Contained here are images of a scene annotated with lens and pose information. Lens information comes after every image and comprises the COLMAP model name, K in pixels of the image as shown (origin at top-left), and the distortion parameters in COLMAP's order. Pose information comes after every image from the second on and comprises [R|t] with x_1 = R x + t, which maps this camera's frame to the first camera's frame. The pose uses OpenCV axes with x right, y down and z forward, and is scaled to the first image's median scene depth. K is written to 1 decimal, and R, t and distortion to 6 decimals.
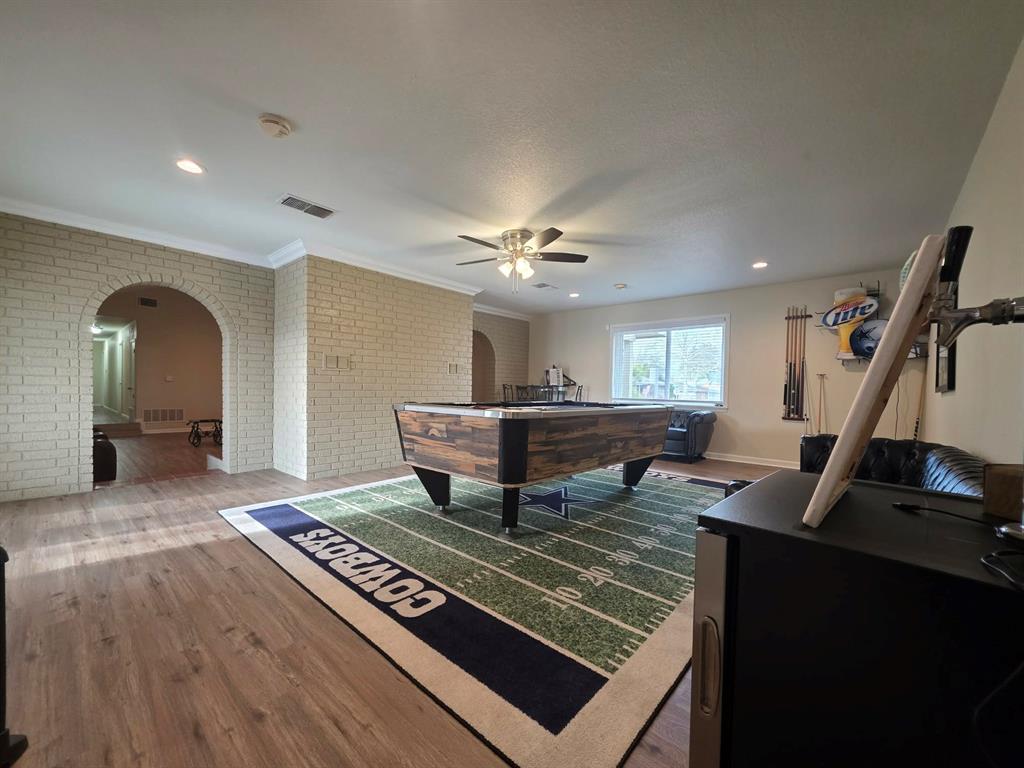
lens RADIAL K [[410.7, 0, 511.4], [0, 410.7, 394.7], [0, 0, 1]] dist [0.002927, -0.000415]
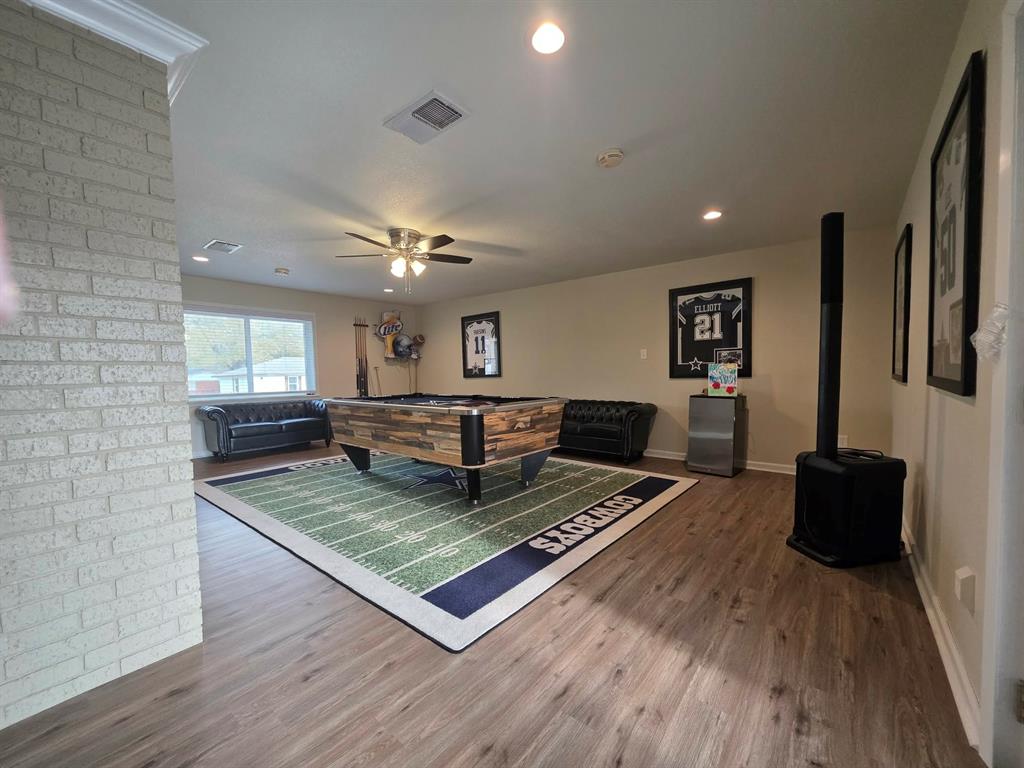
lens RADIAL K [[410.7, 0, 511.4], [0, 410.7, 394.7], [0, 0, 1]] dist [0.002927, -0.000415]
pose [[-0.040225, -0.074100, 0.996439, -1.312536], [0.029731, 0.996716, 0.075321, -0.084181], [-0.998748, 0.032655, -0.037890, 1.020159]]
